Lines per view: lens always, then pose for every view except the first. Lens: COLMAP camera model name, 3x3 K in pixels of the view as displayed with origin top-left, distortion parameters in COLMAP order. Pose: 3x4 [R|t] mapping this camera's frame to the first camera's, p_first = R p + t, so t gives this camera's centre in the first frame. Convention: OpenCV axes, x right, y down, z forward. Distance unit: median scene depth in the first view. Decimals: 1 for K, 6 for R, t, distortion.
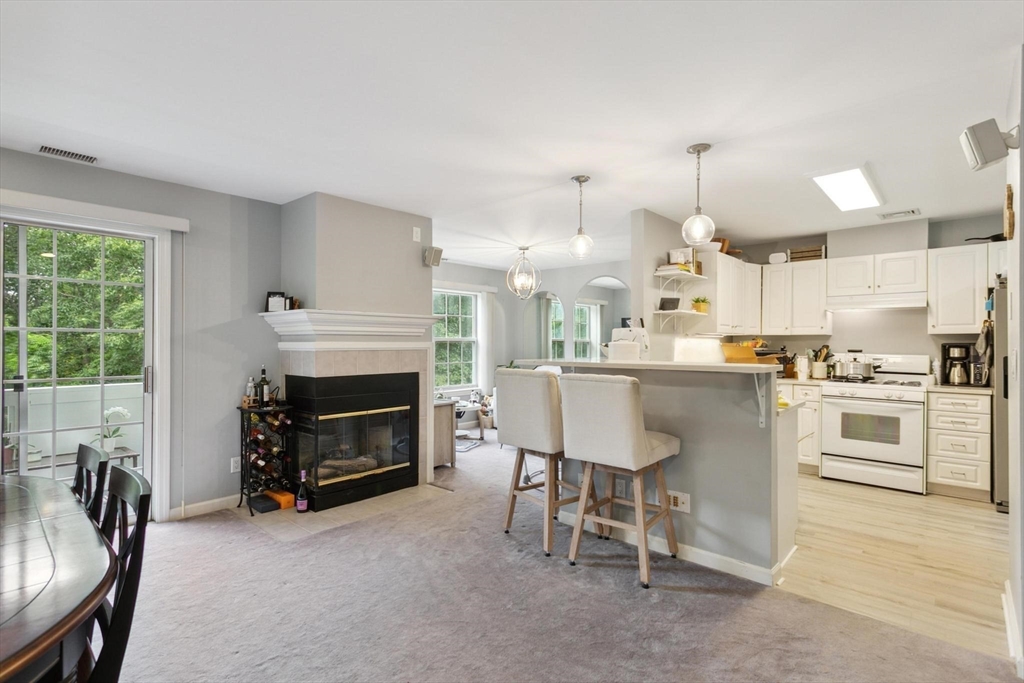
lens RADIAL K [[490.6, 0, 510.9], [0, 490.6, 339.0], [0, 0, 1]] dist [0.001770, 0.003101]
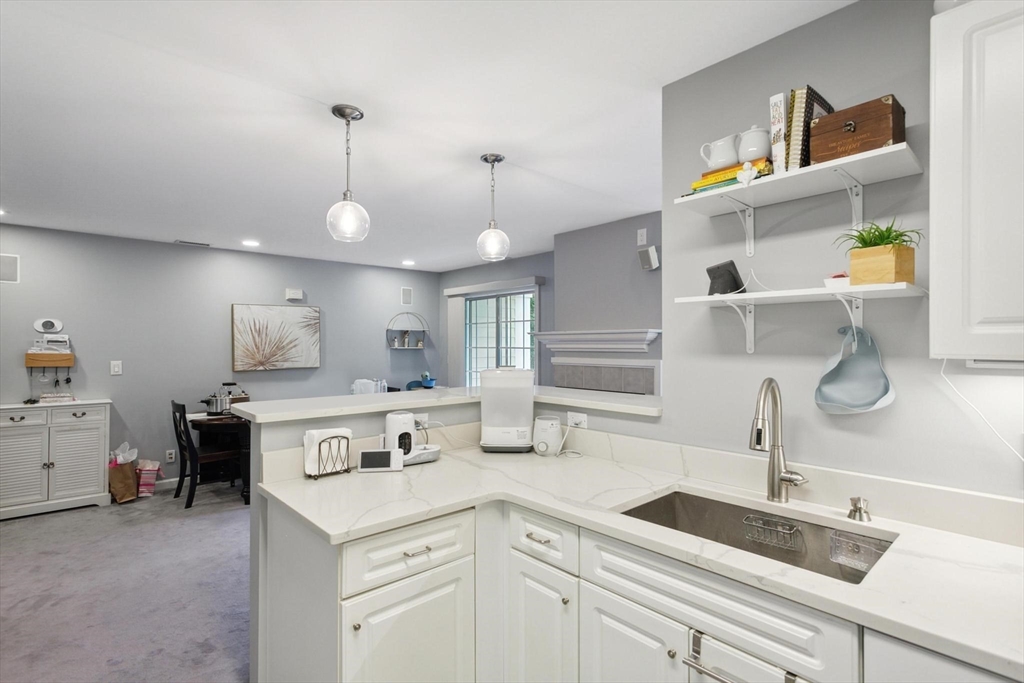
lens RADIAL K [[490.6, 0, 502.9], [0, 490.6, 343.4], [0, 0, 1]] dist [0.001770, 0.003101]
pose [[-0.109637, -0.003795, -0.993964, 0.767551], [0.007699, 0.999959, -0.004667, -0.022473], [0.993942, -0.008165, -0.109603, 0.920322]]
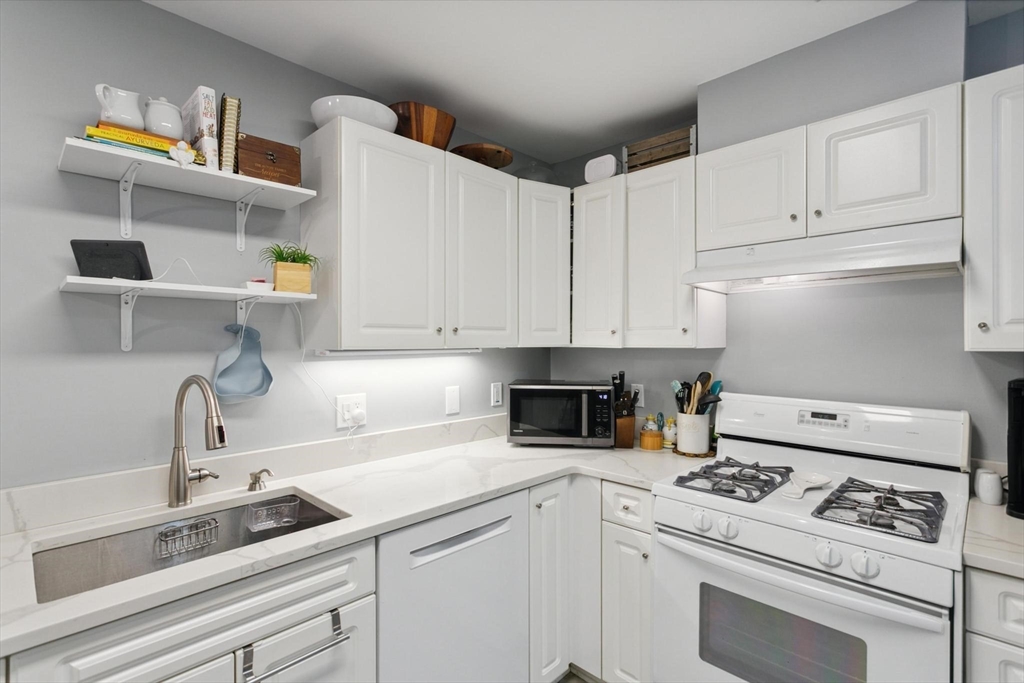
lens RADIAL K [[490.6, 0, 509.9], [0, 490.6, 341.2], [0, 0, 1]] dist [0.001770, 0.003101]
pose [[0.999260, -0.006140, -0.037965, 0.622341], [0.006348, 0.999965, 0.005375, -0.021723], [0.037930, -0.005612, 0.999265, 0.737115]]
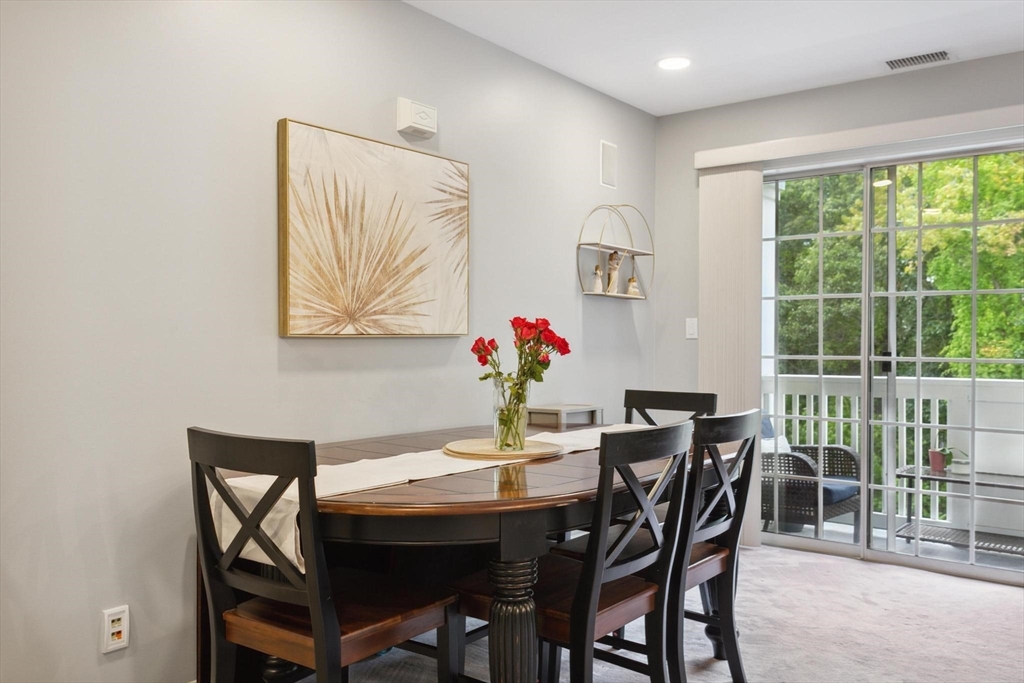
lens RADIAL K [[842.5, 0, 513.0], [0, 842.5, 346.7], [0, 0, 1]] dist [0.029464, 0.012170]
pose [[0.080507, 0.007728, -0.996724, 0.265213], [-0.002619, 0.999968, 0.007542, 0.042596], [0.996751, 0.002003, 0.080525, 0.201039]]
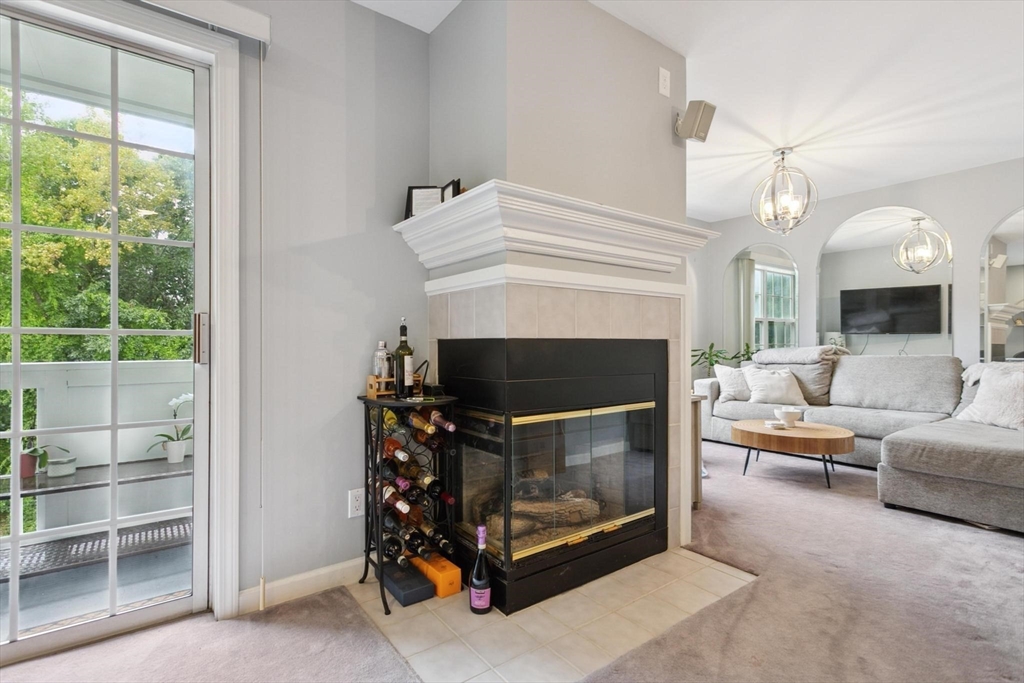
lens RADIAL K [[490.6, 0, 512.0], [0, 490.6, 343.3], [0, 0, 1]] dist [0.001770, 0.003101]
pose [[0.980321, -0.000971, -0.197407, -0.271088], [0.002071, 0.999983, 0.005368, 0.074070], [0.197399, -0.005671, 0.980307, 0.479976]]
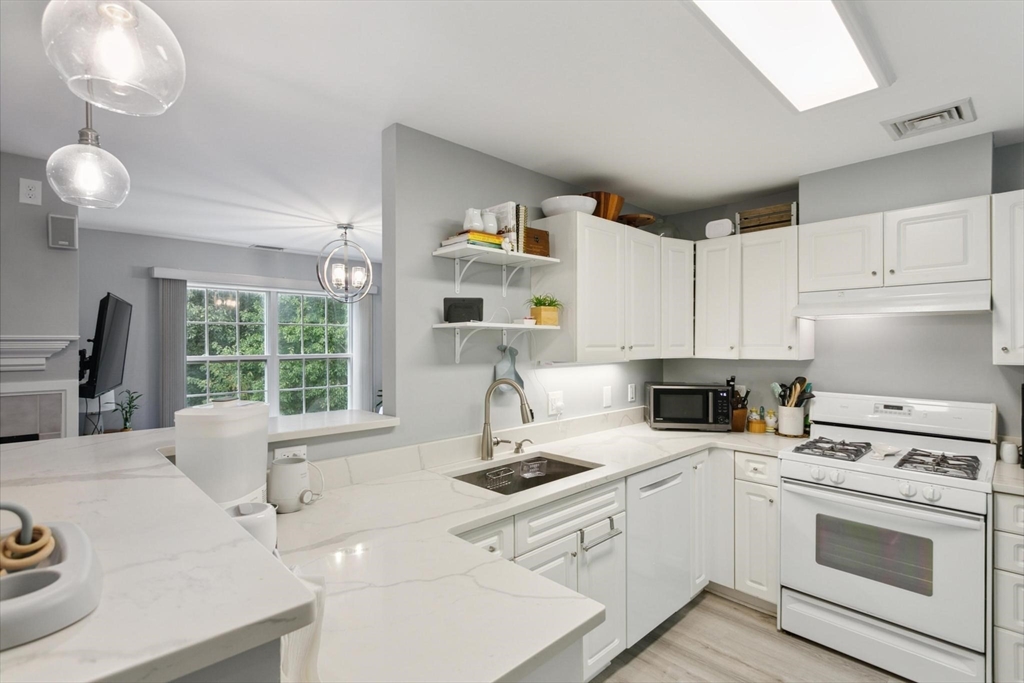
lens RADIAL K [[490.6, 0, 508.7], [0, 490.6, 341.1], [0, 0, 1]] dist [0.001770, 0.003101]
pose [[0.997652, -0.005724, -0.068242, 0.429792], [0.005811, 0.999983, 0.001072, -0.040746], [0.068235, -0.001466, 0.997668, 0.512730]]
